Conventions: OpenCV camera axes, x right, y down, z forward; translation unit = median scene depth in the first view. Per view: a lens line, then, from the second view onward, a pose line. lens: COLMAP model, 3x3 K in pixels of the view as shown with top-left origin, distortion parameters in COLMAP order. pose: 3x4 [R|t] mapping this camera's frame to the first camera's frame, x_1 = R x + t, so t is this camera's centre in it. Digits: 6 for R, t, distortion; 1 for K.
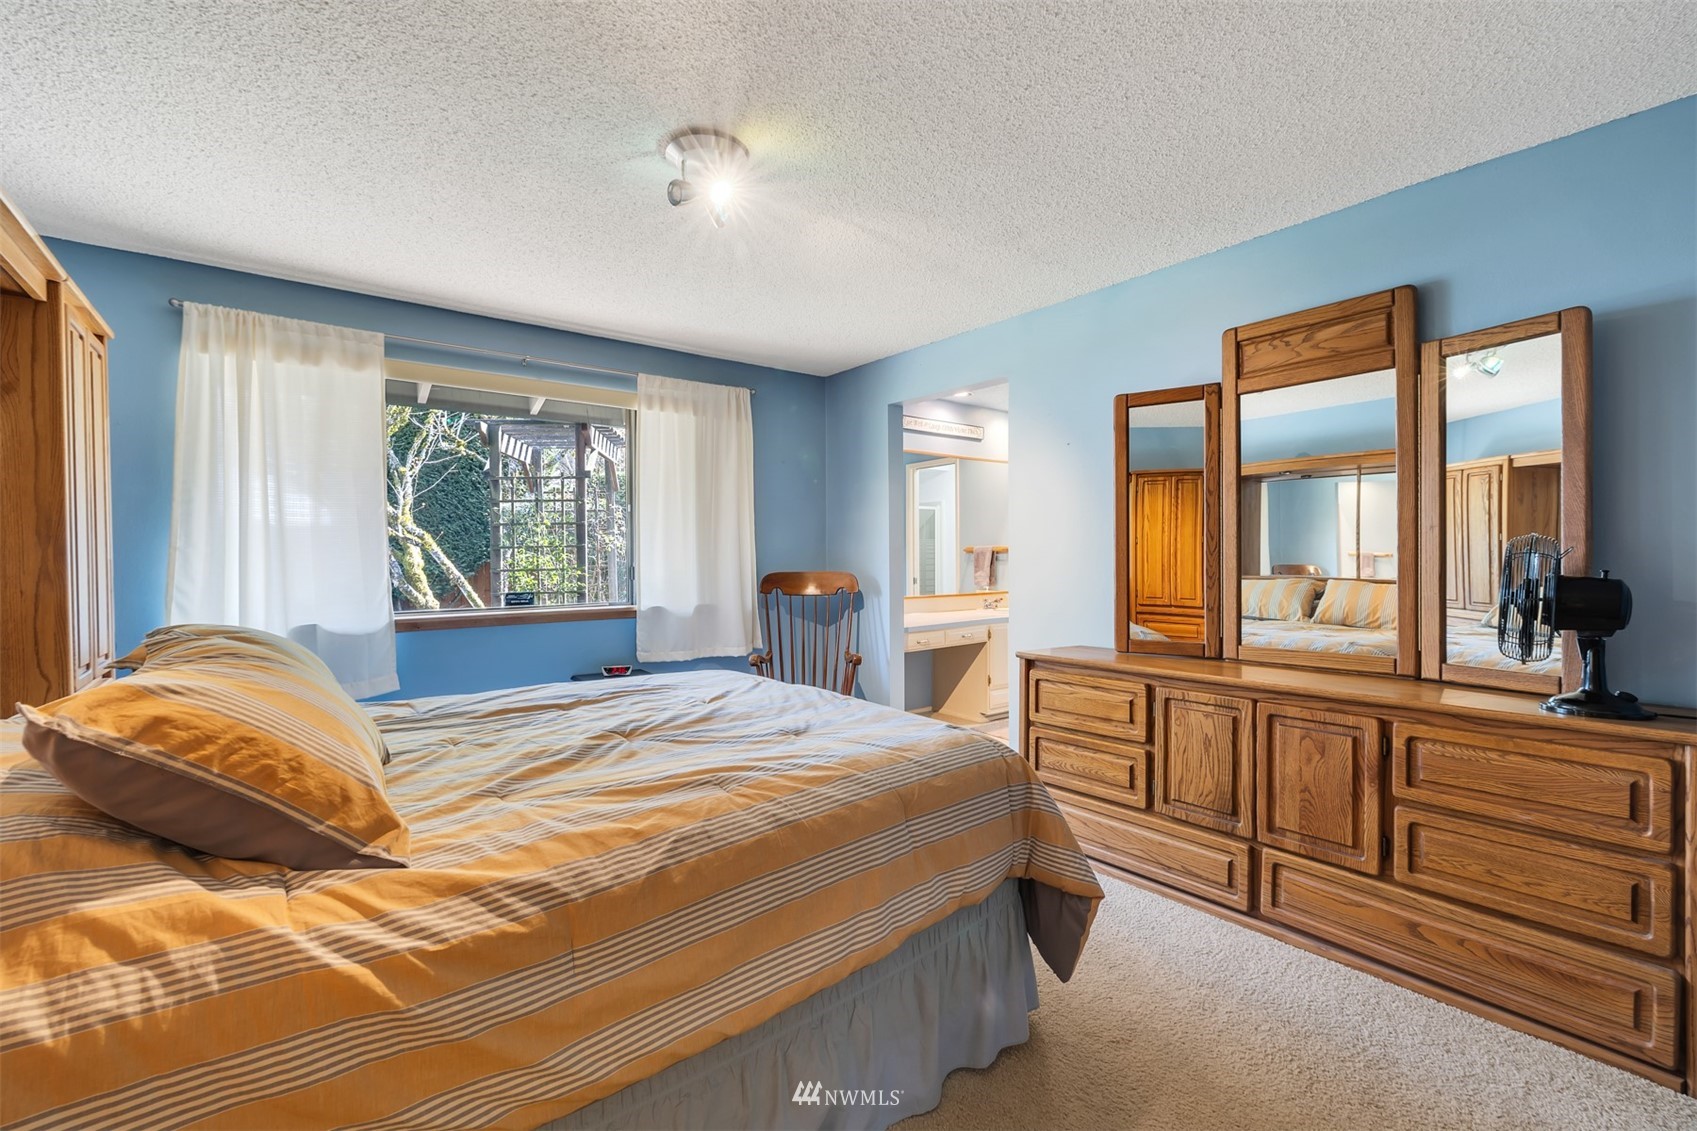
lens RADIAL K [[699.7, 0, 851.0], [0, 699.7, 561.5], [0, 0, 1]] dist [-0.002296, -0.000254]
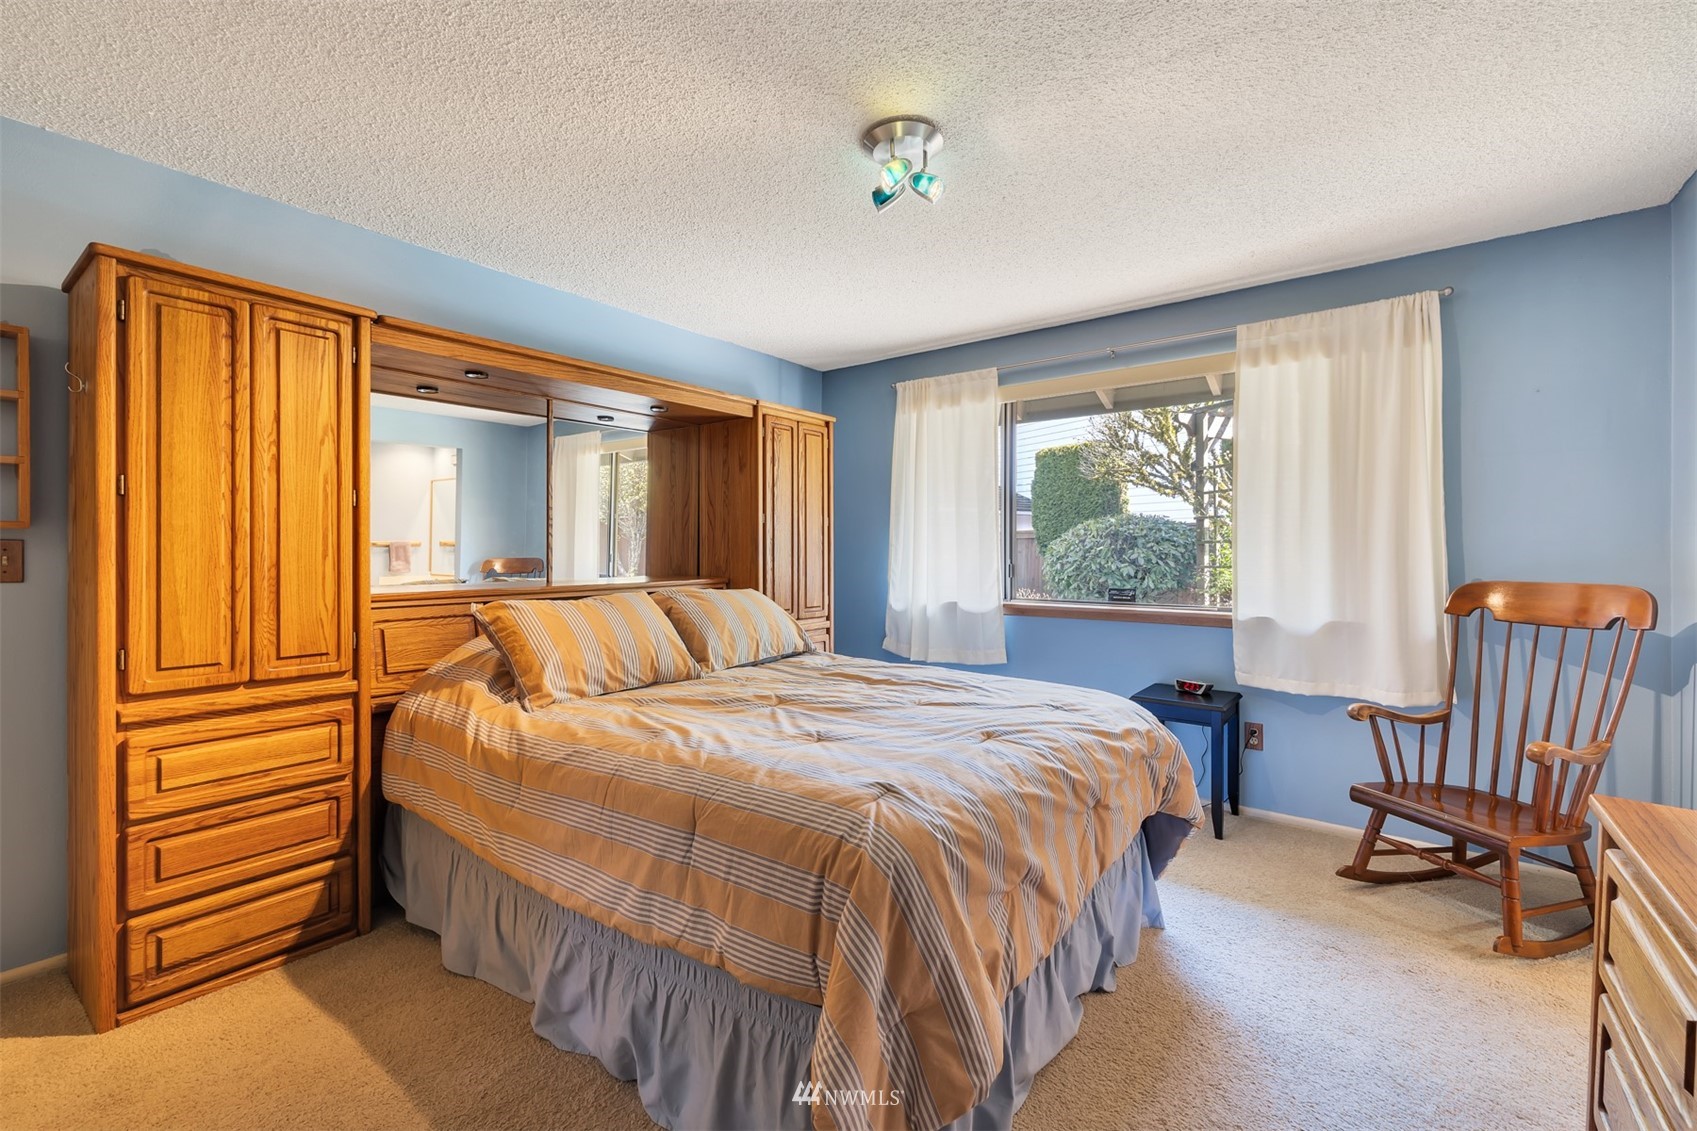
lens RADIAL K [[732.4, 0, 849.0], [0, 732.4, 556.8], [0, 0, 1]] dist [-0.000578, 0.000023]
pose [[0.250046, 0.012374, -0.968155, 0.402599], [-0.011534, 0.999885, 0.009800, -0.005245], [0.968165, 0.008716, 0.250160, 0.351029]]
